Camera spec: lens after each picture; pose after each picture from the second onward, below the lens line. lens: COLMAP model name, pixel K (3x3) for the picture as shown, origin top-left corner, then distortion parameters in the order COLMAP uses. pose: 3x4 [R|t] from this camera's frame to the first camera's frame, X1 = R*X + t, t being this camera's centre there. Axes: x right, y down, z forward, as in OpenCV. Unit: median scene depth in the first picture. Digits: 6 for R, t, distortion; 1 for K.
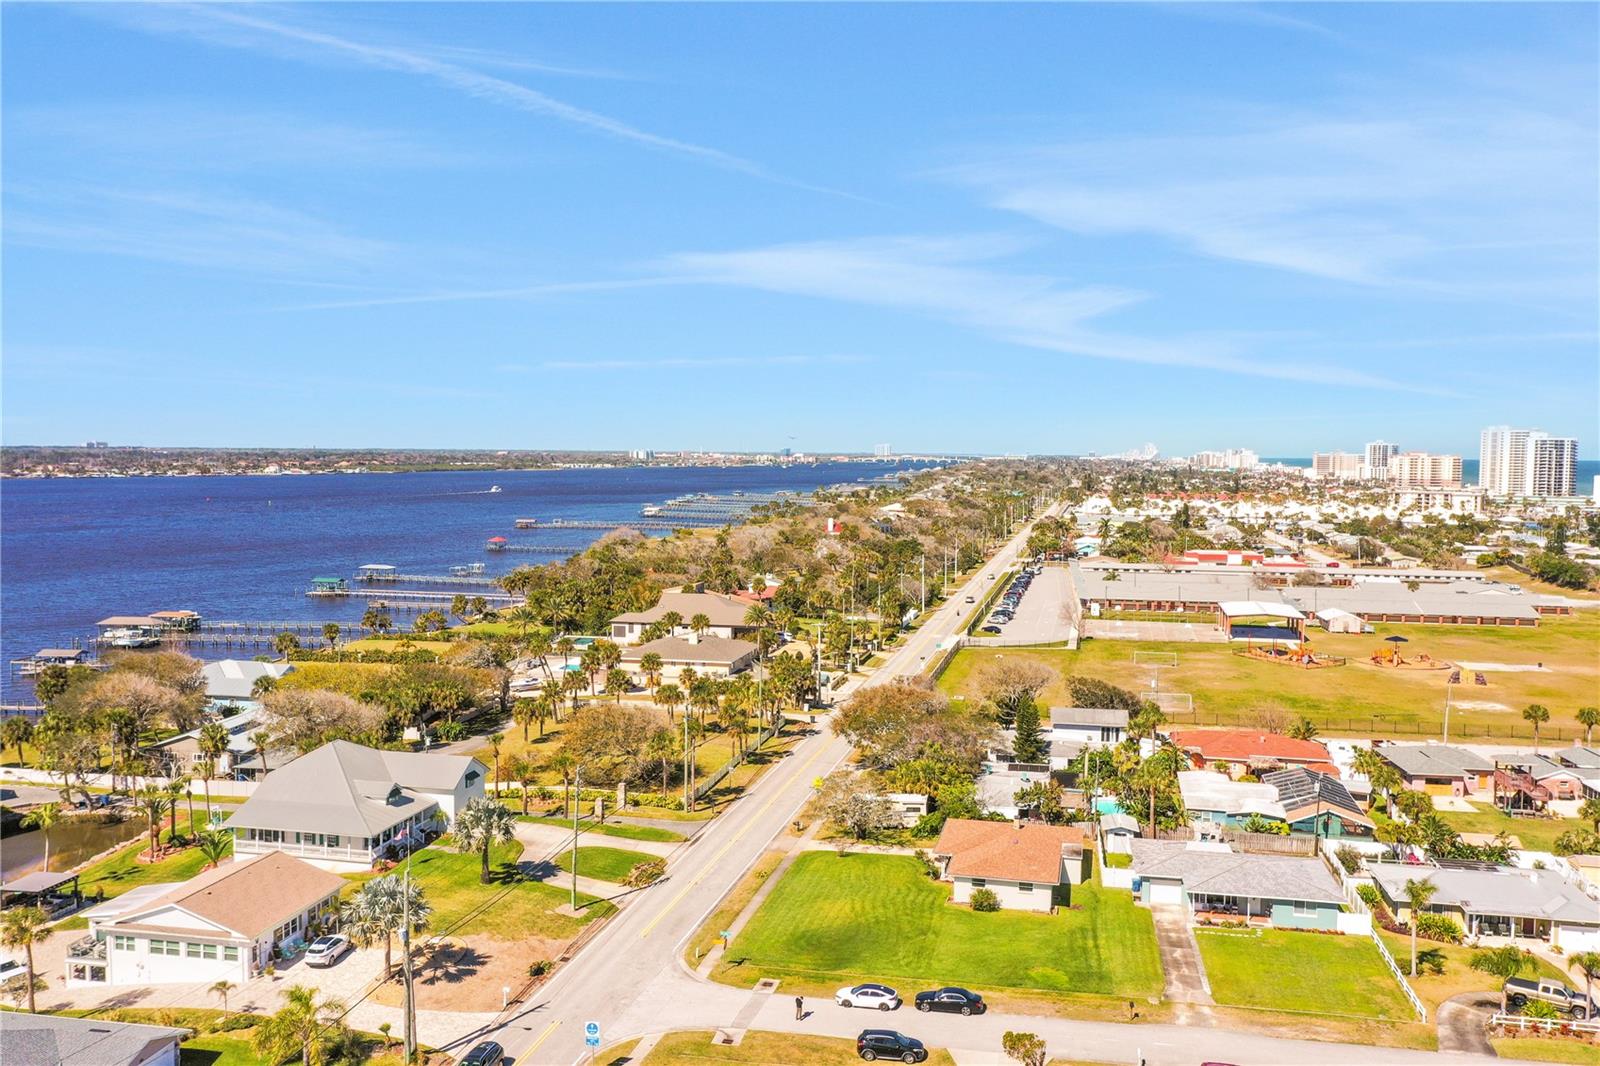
lens RADIAL K [[1275.0, 0, 797.0], [0, 1275.0, 532.2], [0, 0, 1]] dist [0.011615, 0.006135]
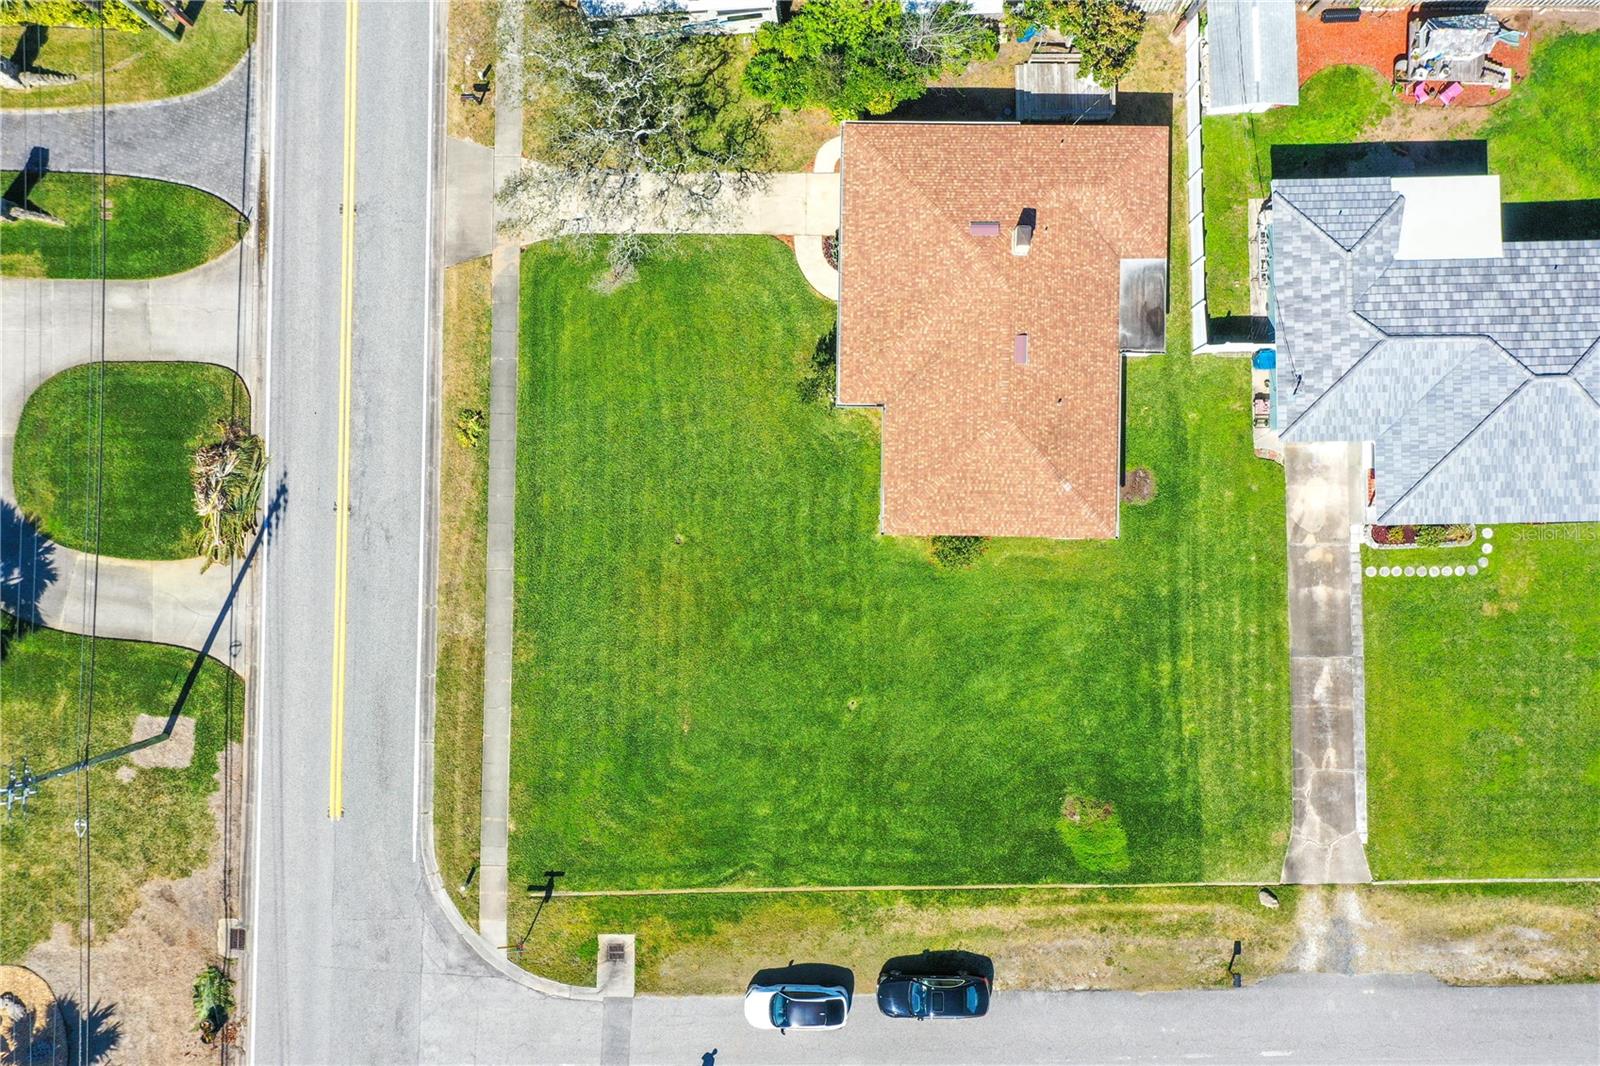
lens RADIAL K [[1275.0, 0, 797.0], [0, 1275.0, 532.2], [0, 0, 1]] dist [0.011615, 0.006135]
pose [[0.975931, -0.217193, -0.019637, 0.090874], [0.035966, 0.071489, 0.996793, -0.192803], [-0.215093, -0.973507, 0.077580, 0.925570]]
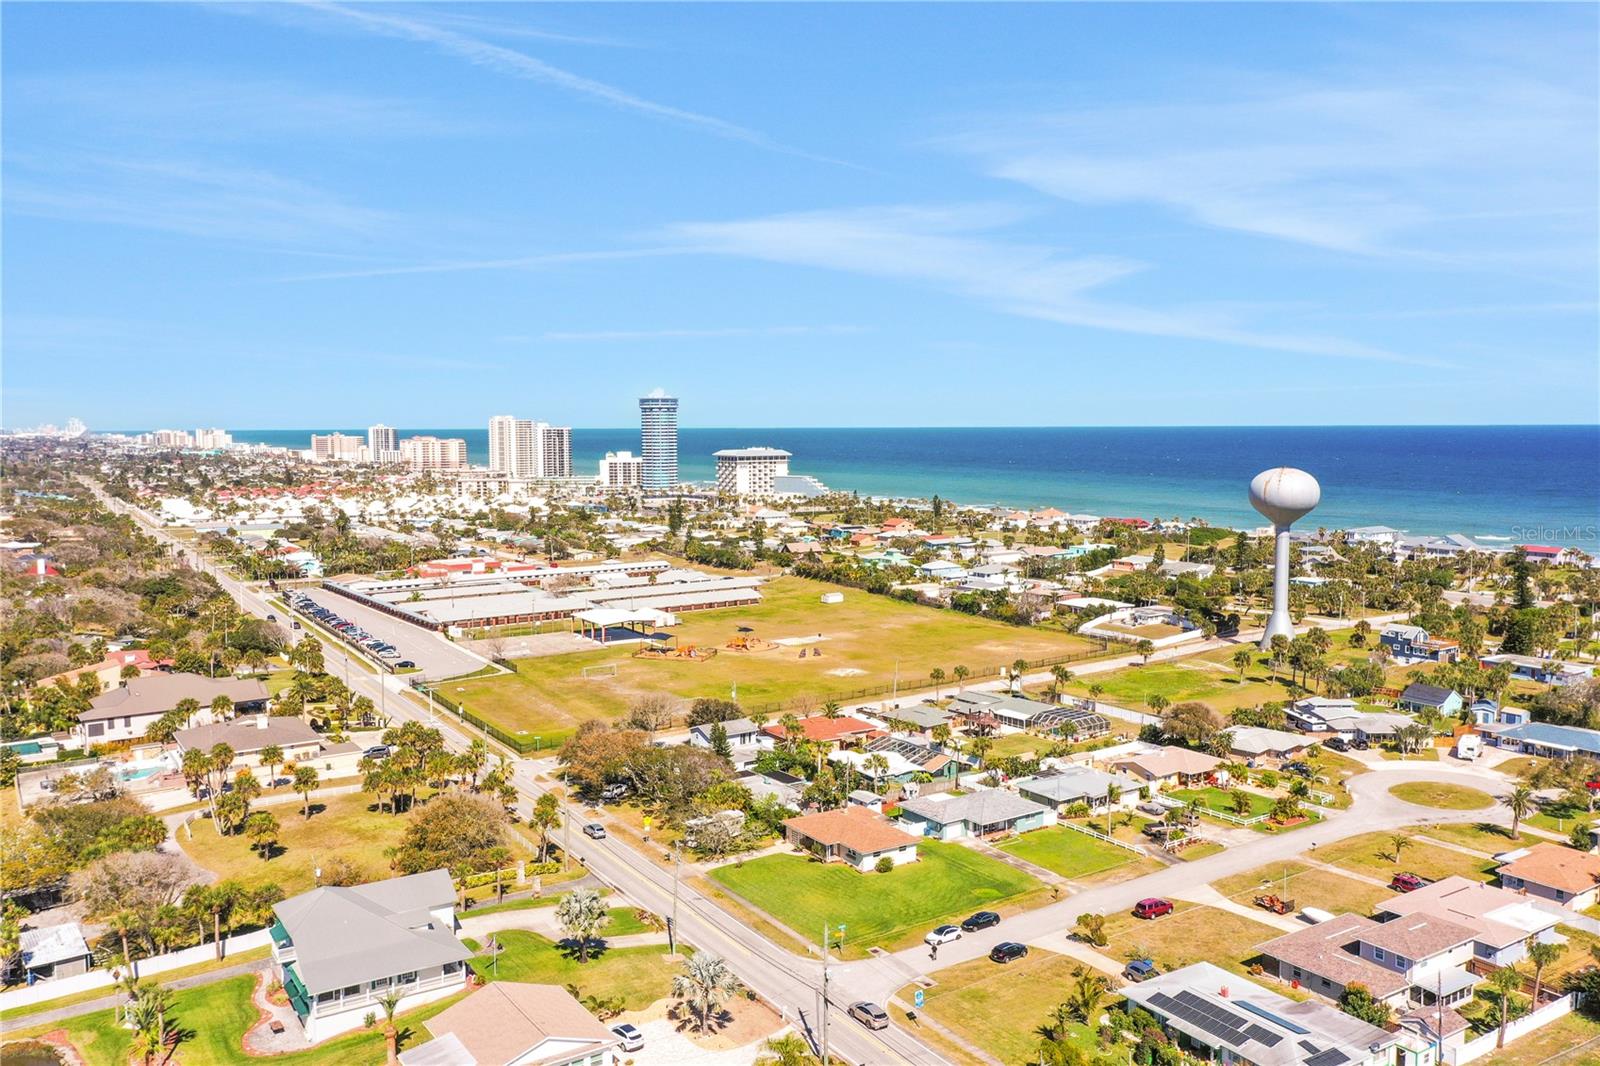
lens RADIAL K [[1275.0, 0, 797.0], [0, 1275.0, 532.2], [0, 0, 1]] dist [0.011615, 0.006135]
pose [[0.701825, -0.071504, 0.708752, -0.887228], [0.055732, 0.997411, 0.045439, -0.156581], [-0.710166, 0.007610, 0.703993, 0.033769]]
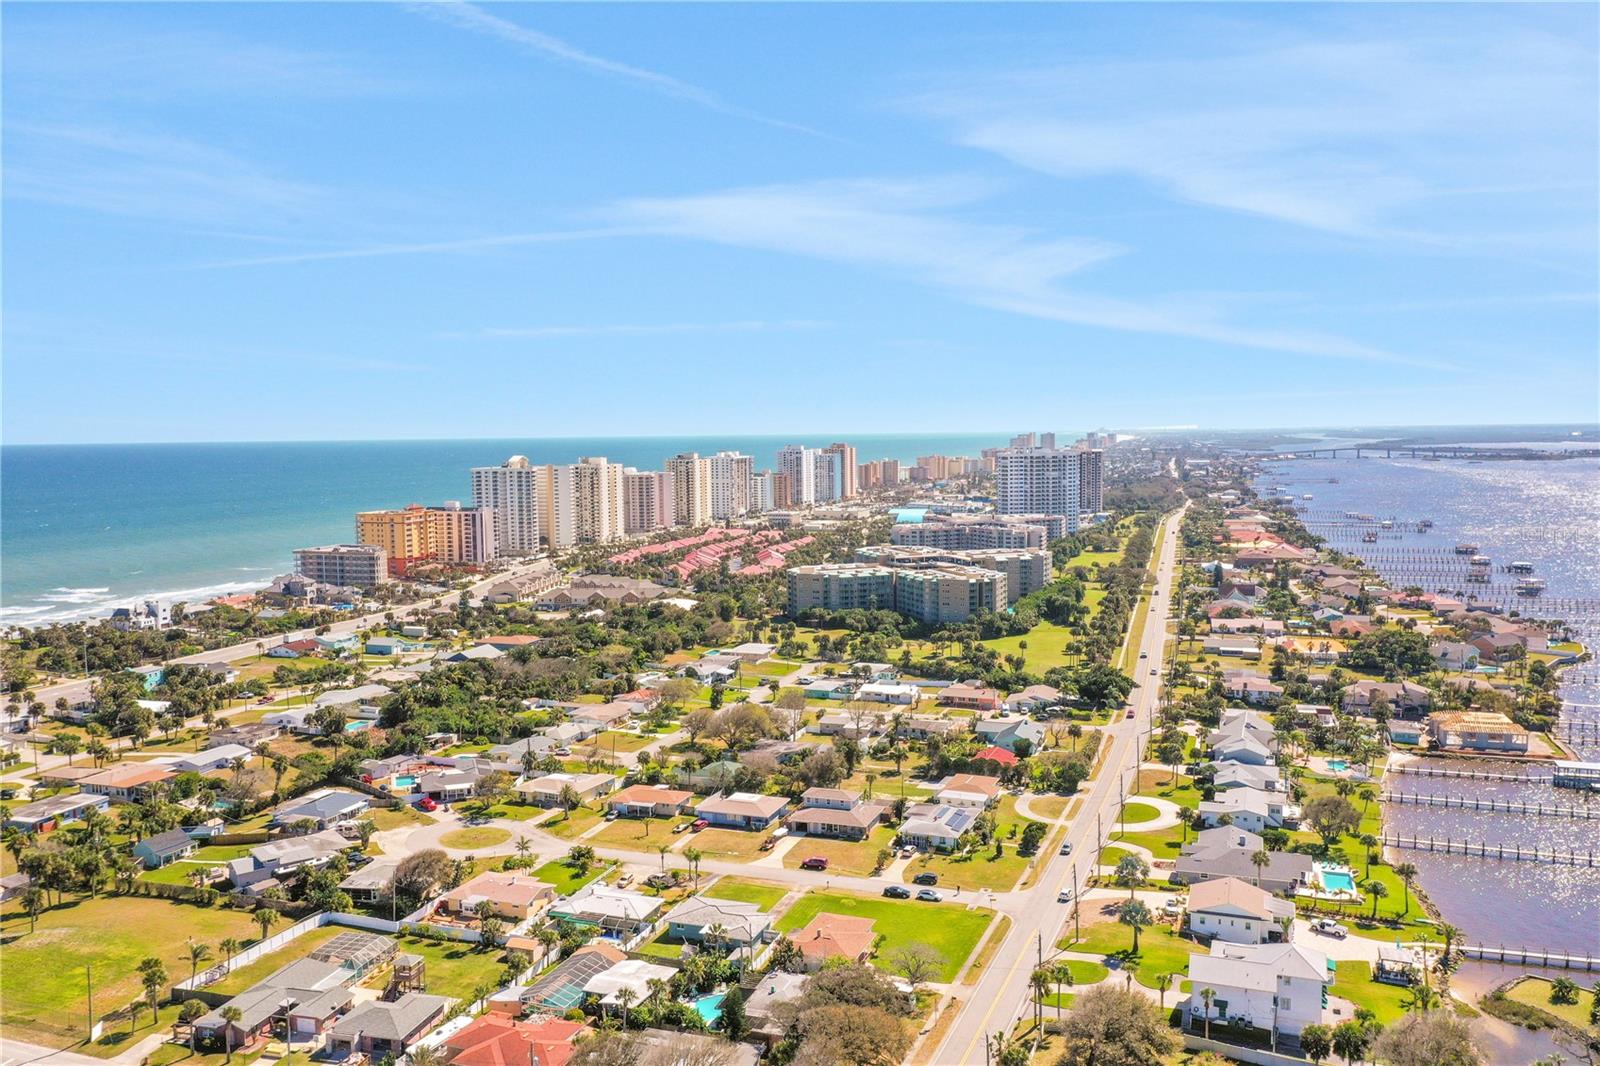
lens RADIAL K [[1275.0, 0, 797.0], [0, 1275.0, 532.2], [0, 0, 1]] dist [0.011615, 0.006135]
pose [[-0.989415, -0.006019, 0.144986, -0.033724], [0.015336, 0.989206, 0.145725, -0.539242], [-0.144299, 0.146406, -0.978643, 2.629917]]
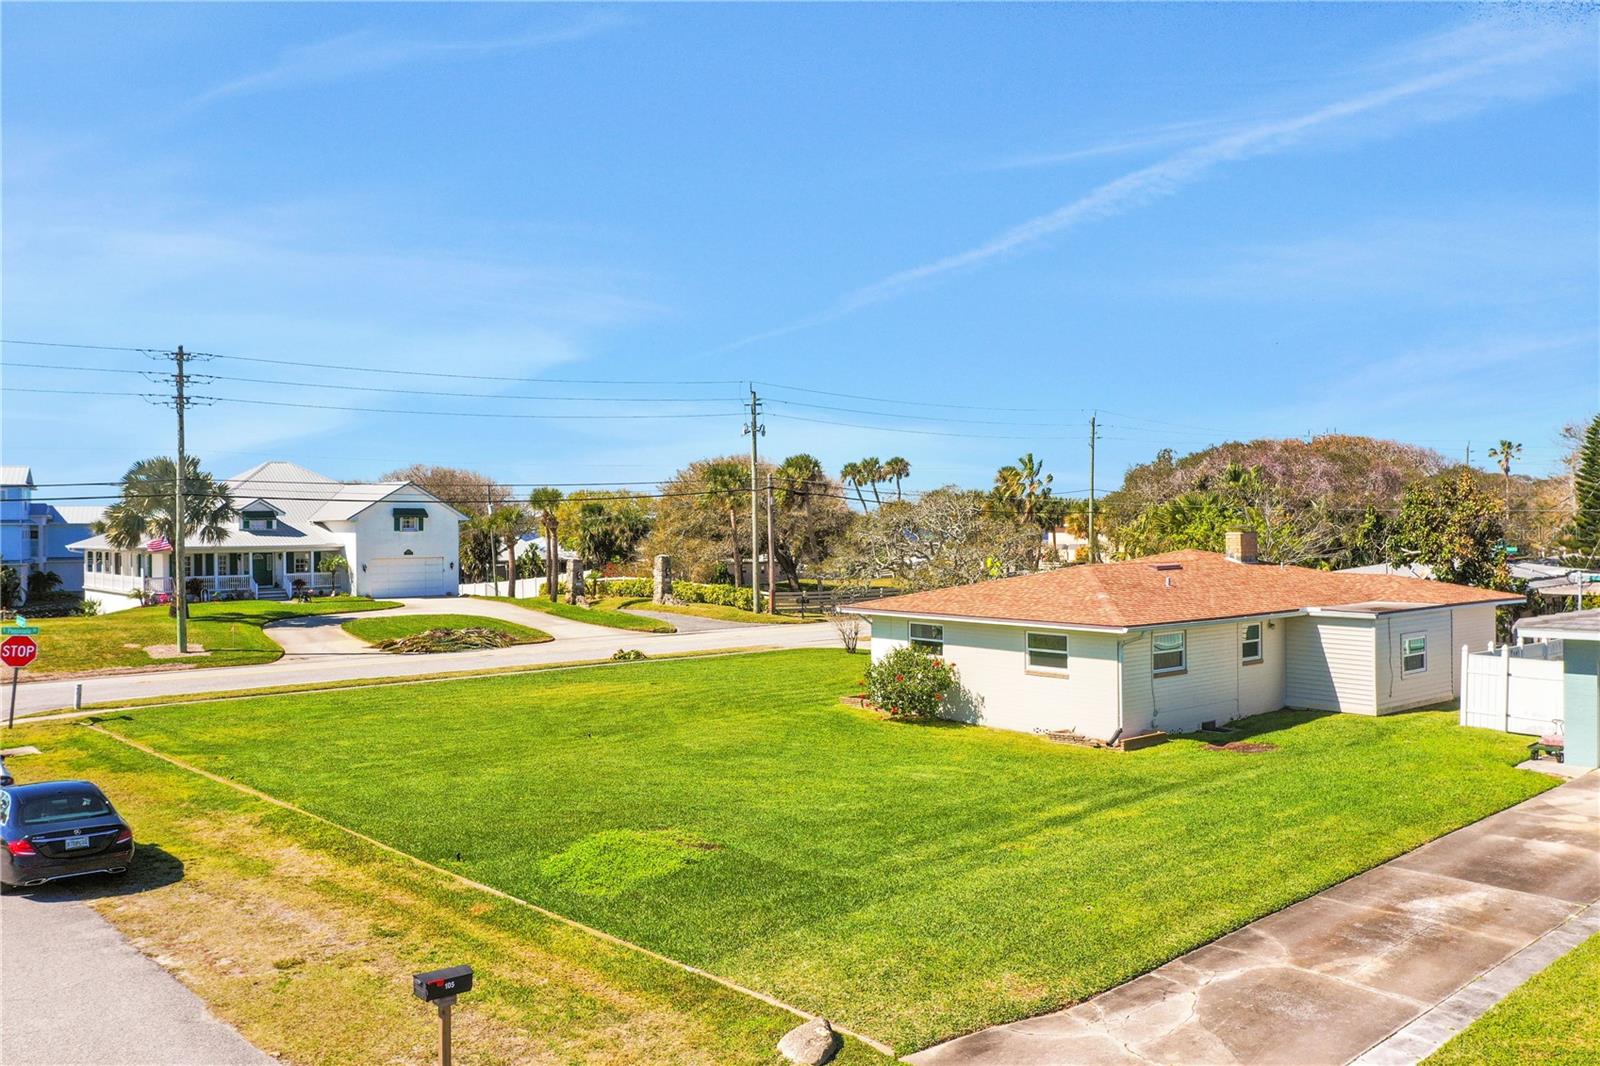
lens RADIAL K [[1275.0, 0, 797.0], [0, 1275.0, 532.2], [0, 0, 1]] dist [0.011615, 0.006135]
pose [[0.801077, -0.009217, -0.598491, 0.286186], [-0.024897, 0.998503, -0.048702, 0.252591], [0.598044, 0.053915, 0.799648, 0.703008]]
